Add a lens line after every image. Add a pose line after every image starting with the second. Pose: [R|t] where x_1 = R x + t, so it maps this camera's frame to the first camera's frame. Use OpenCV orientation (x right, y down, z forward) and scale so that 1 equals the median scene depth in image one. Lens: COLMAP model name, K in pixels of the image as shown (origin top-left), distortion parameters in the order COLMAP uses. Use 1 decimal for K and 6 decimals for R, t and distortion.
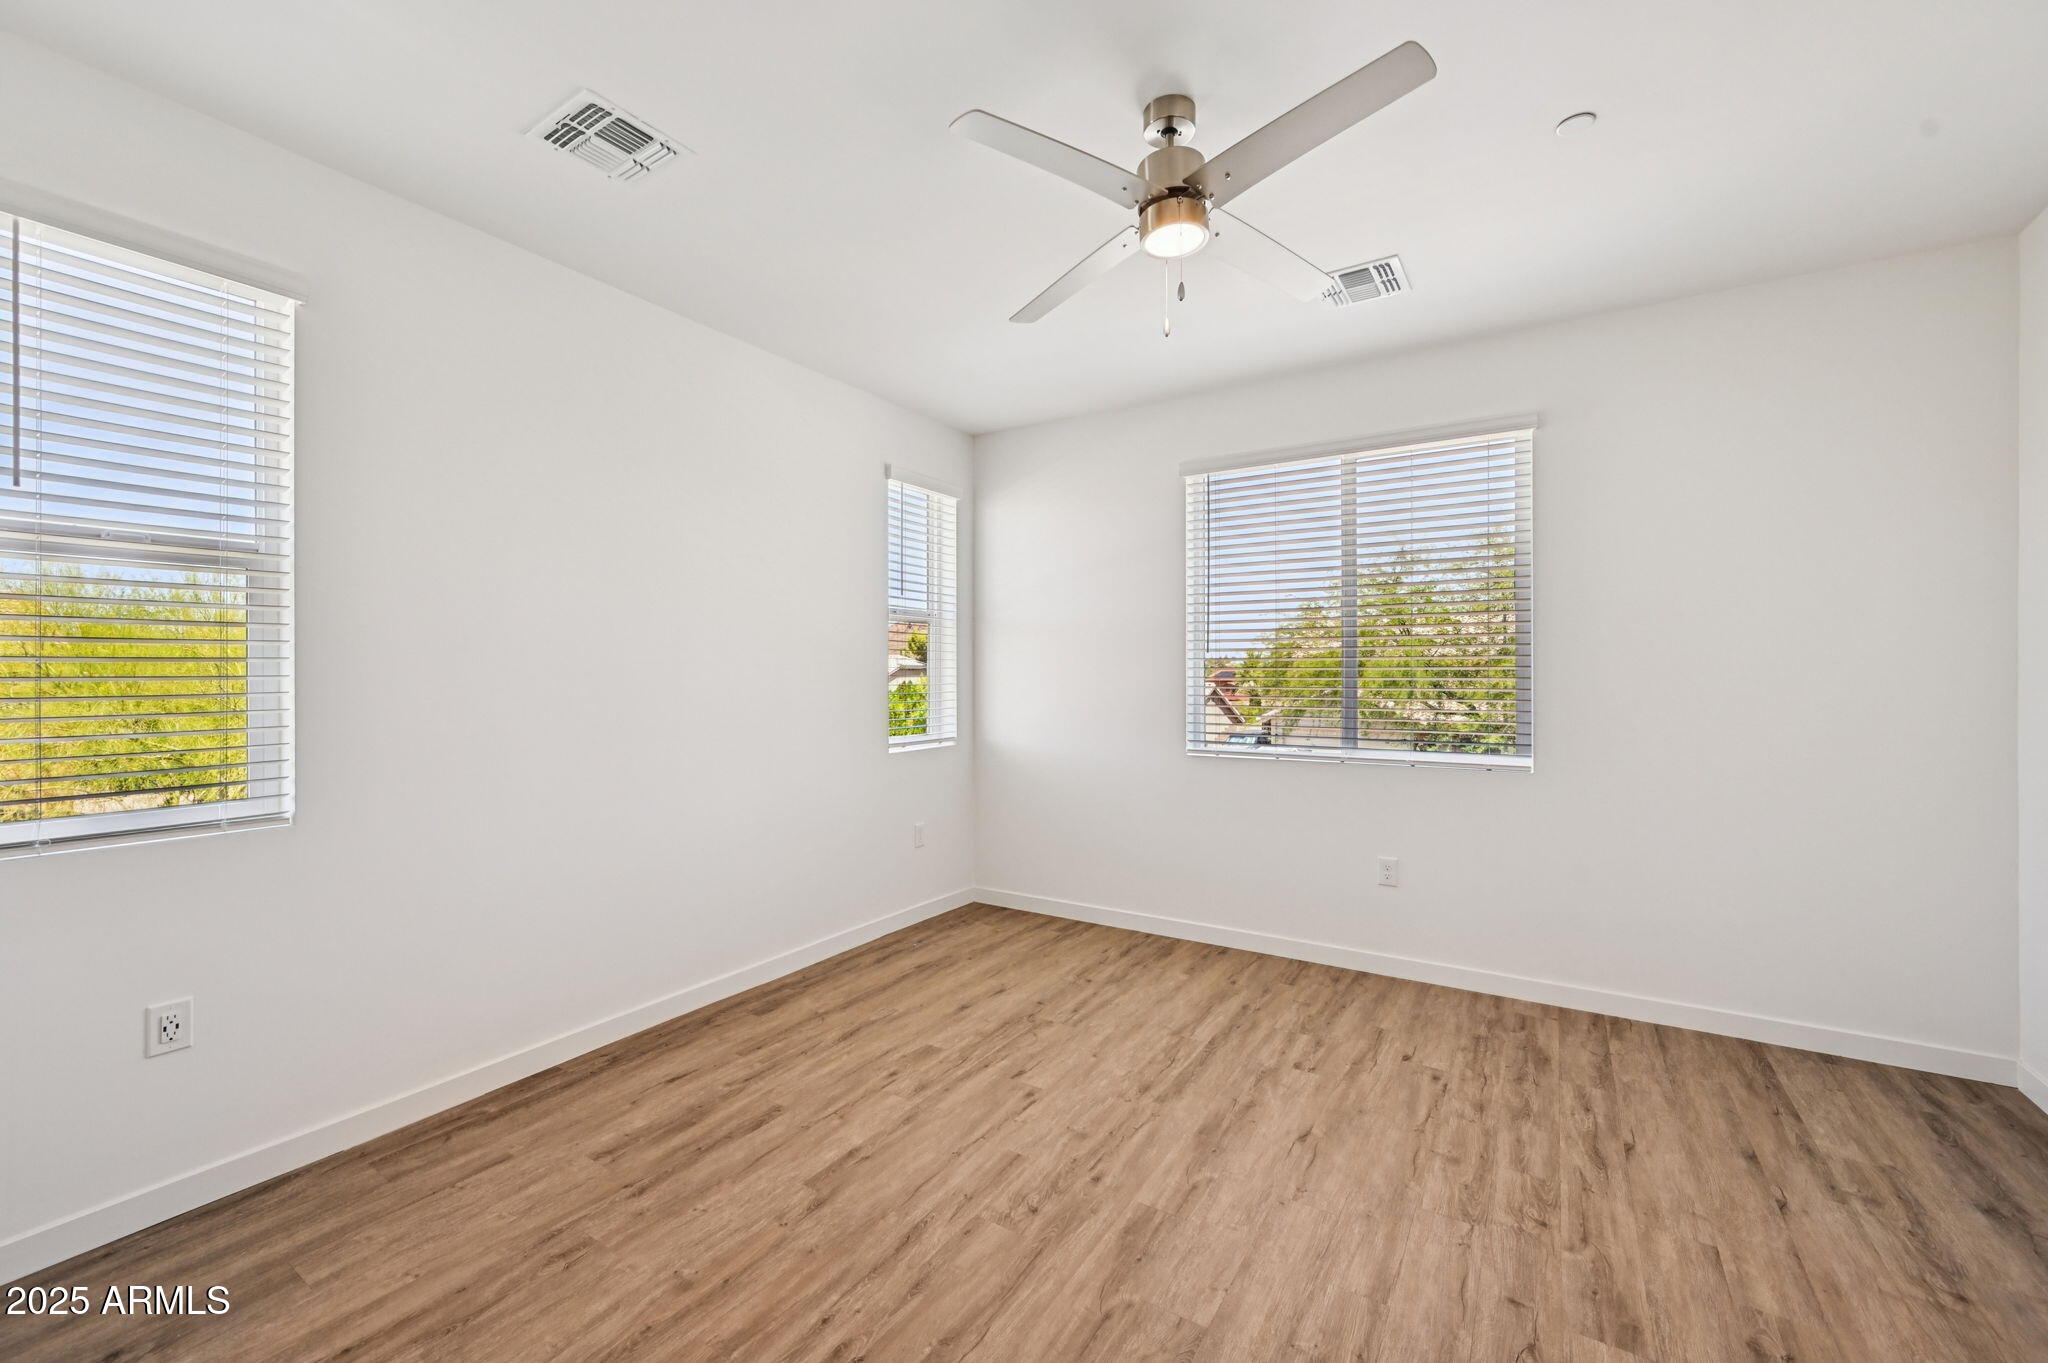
lens RADIAL K [[837.1, 0, 1016.2], [0, 837.1, 653.8], [0, 0, 1]] dist [-0.000212, 0.000224]
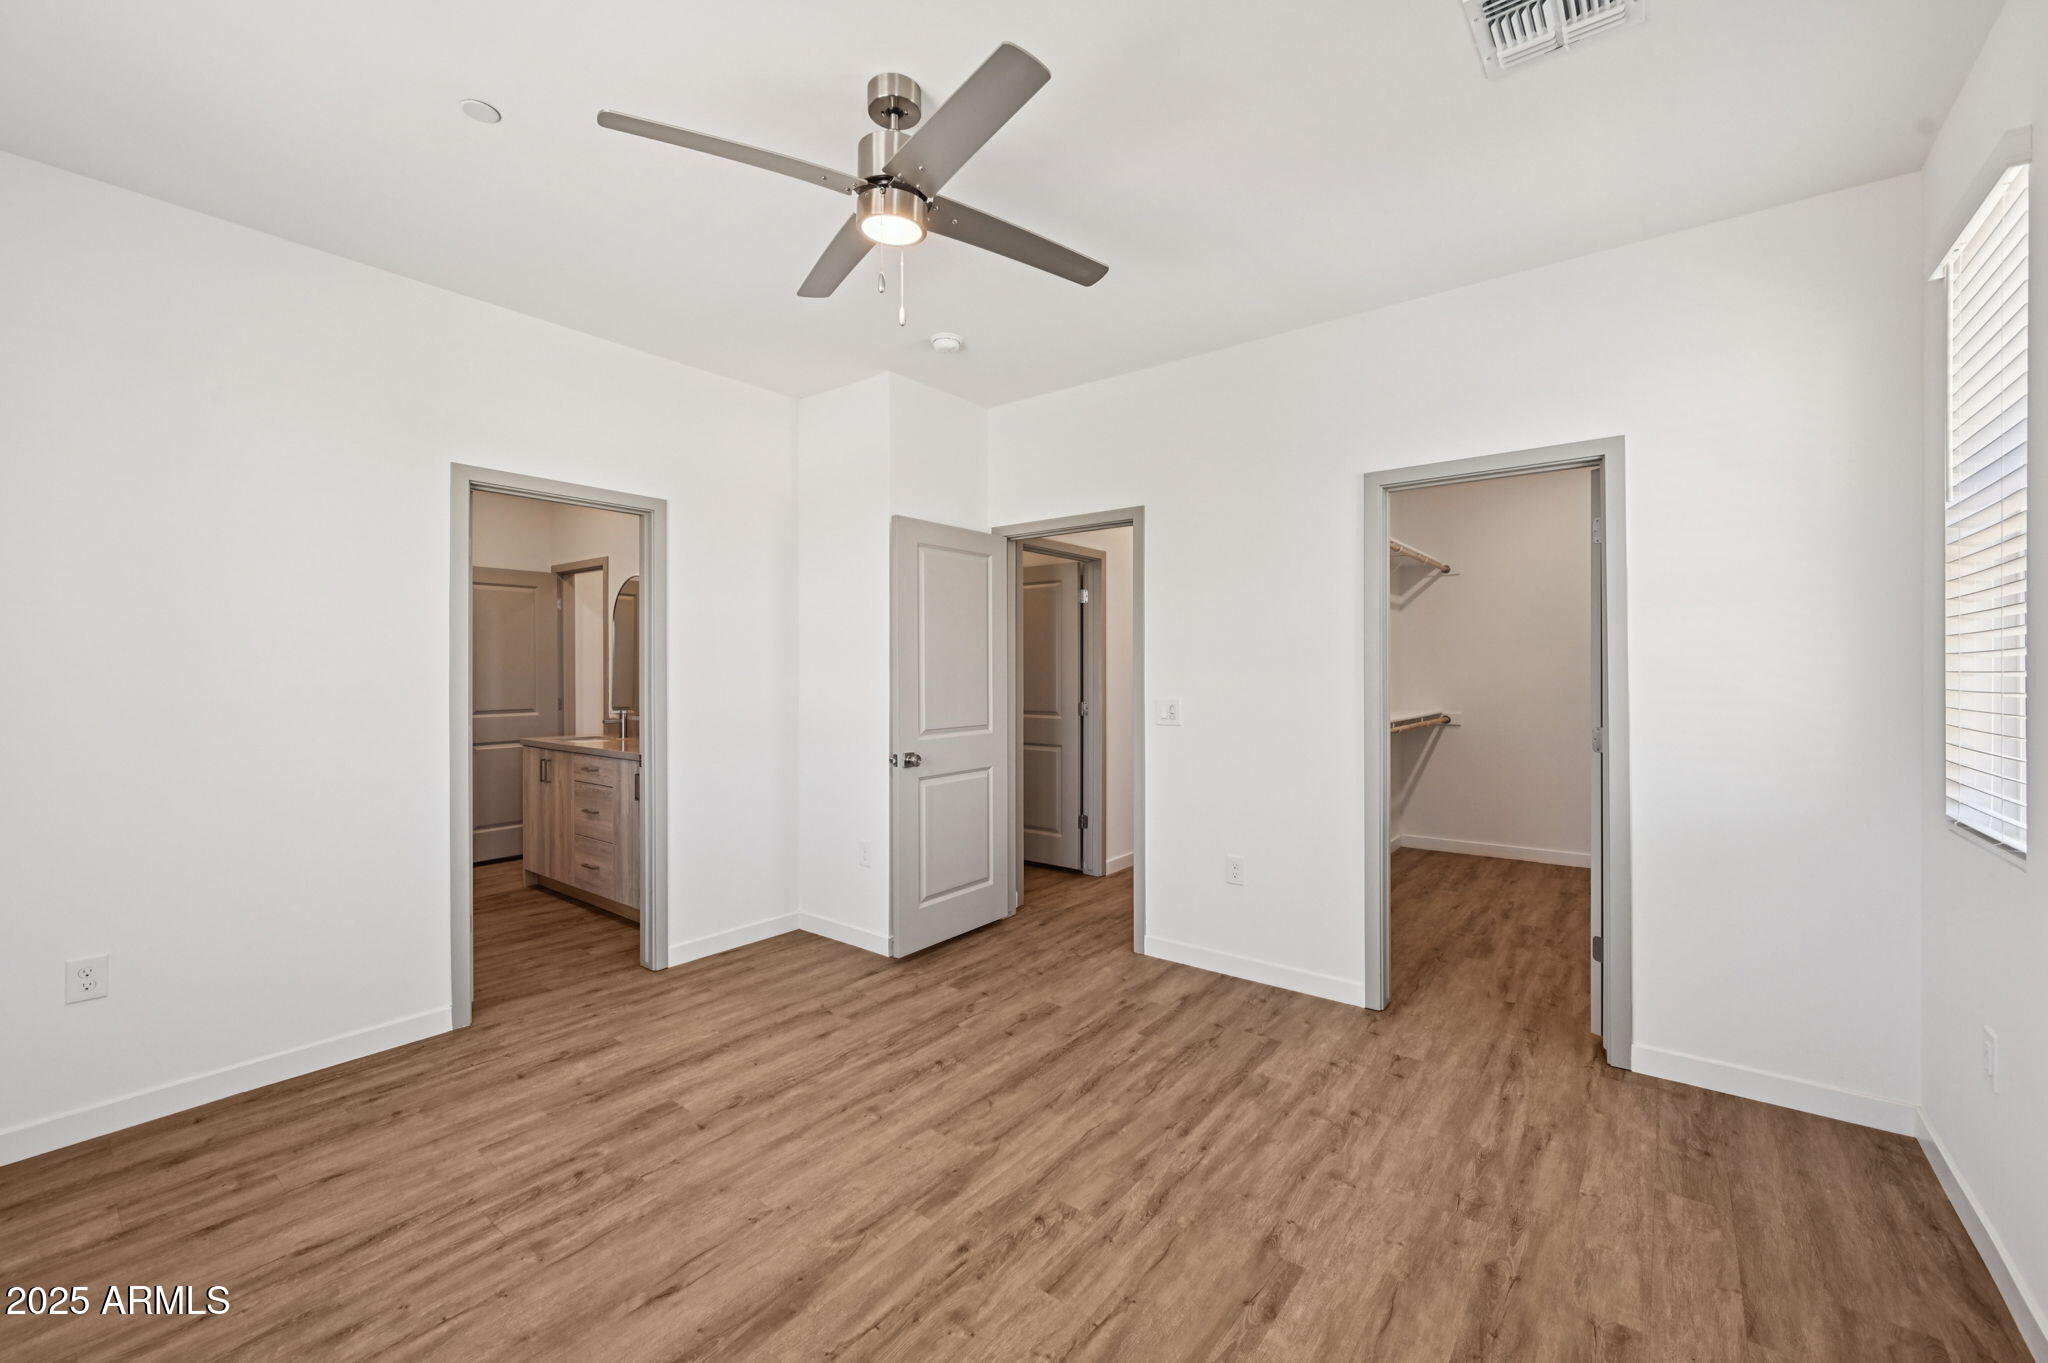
lens RADIAL K [[827.7, 0, 1021.2], [0, 827.7, 672.8], [0, 0, 1]] dist [0.000785, 0.000517]
pose [[-0.995926, 0.003356, 0.090113, -0.042689], [0.001492, 0.999784, -0.020746, 0.040628], [-0.090164, -0.020527, -0.995715, 1.774190]]
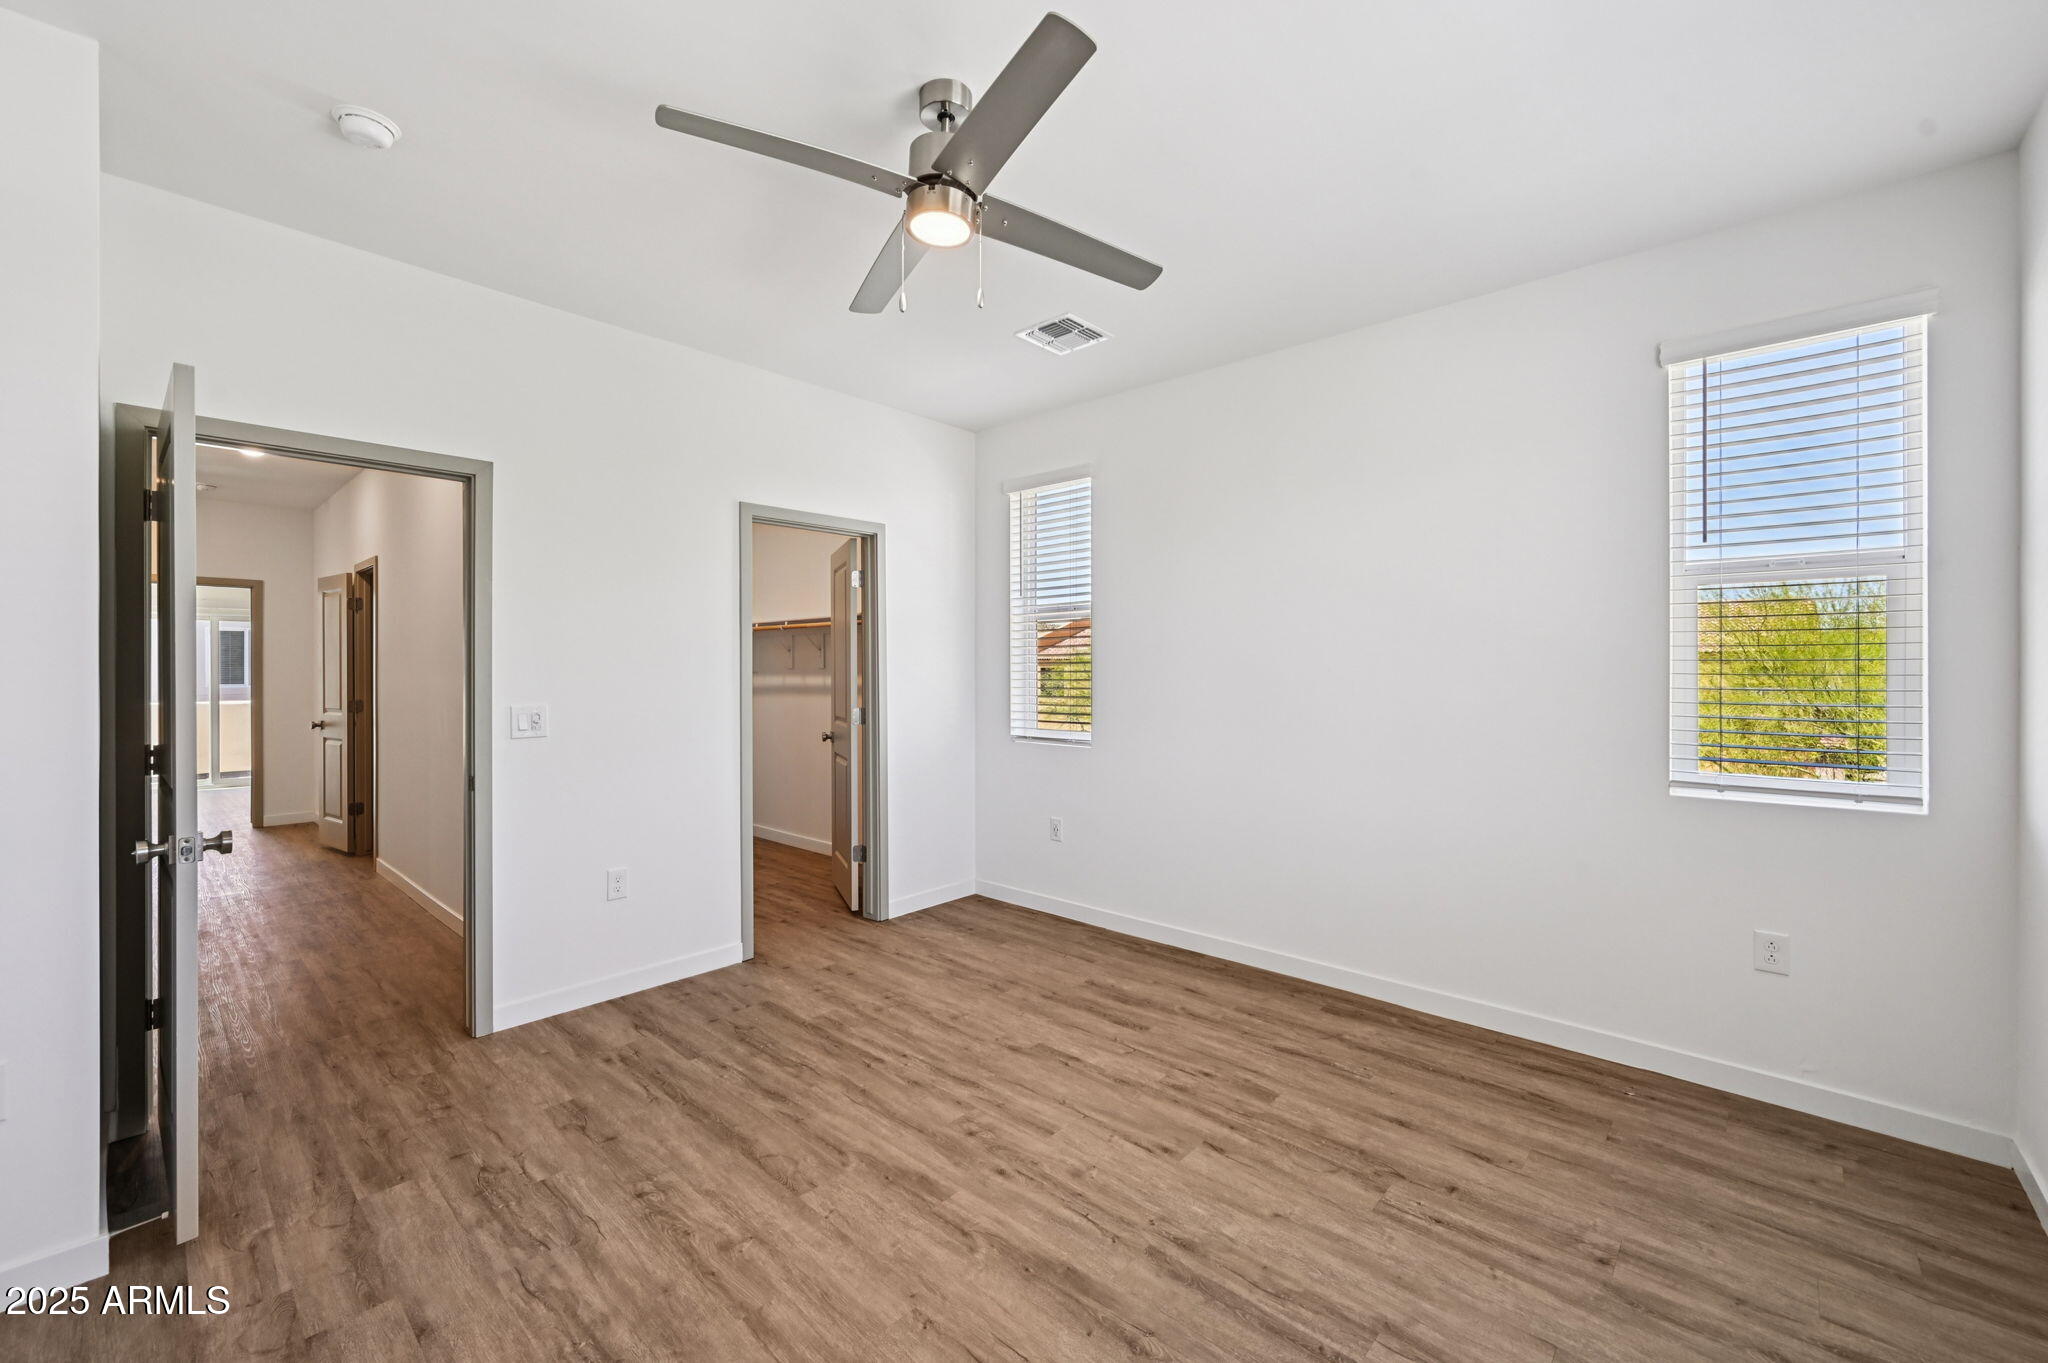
lens RADIAL K [[805.9, 0, 1028.0], [0, 805.9, 670.9], [0, 0, 1]] dist [-0.001098, 0.000016]
pose [[-0.163359, 0.003661, -0.986560, 1.006735], [0.025396, 0.999677, -0.000496, 0.014795], [0.986240, -0.025135, -0.163399, 1.146907]]
